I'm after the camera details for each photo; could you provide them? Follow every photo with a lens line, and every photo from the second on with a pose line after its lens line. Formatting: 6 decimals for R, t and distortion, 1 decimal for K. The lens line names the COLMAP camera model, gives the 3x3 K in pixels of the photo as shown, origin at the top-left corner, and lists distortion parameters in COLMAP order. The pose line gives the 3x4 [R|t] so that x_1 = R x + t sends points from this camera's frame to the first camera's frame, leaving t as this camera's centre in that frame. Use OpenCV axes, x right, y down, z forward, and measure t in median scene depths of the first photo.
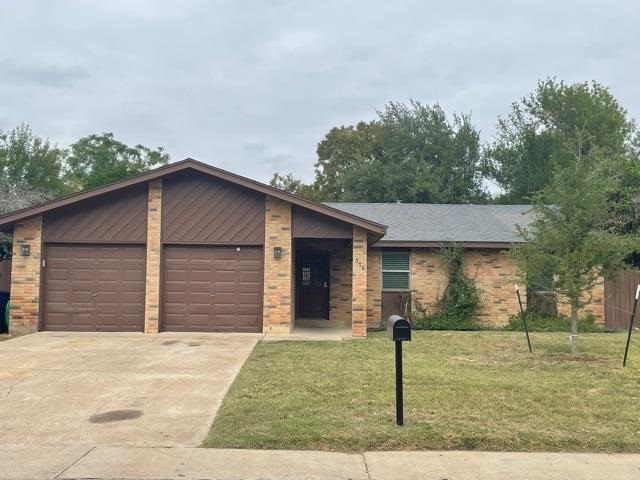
lens RADIAL K [[733.4, 0, 319.8], [0, 733.4, 242.8], [0, 0, 1]] dist [0.072144, 0.000000]
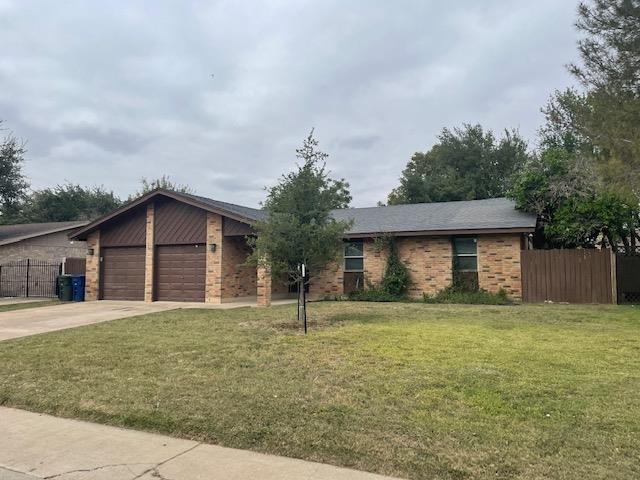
lens RADIAL K [[486.8, 0, 319.8], [0, 486.8, 238.2], [0, 0, 1]] dist [0.039668, 0.000595]
pose [[0.897869, -0.046826, -0.437766, 0.548128], [0.044849, 0.998883, -0.014861, 0.019192], [0.437973, -0.006290, 0.898966, 0.228376]]
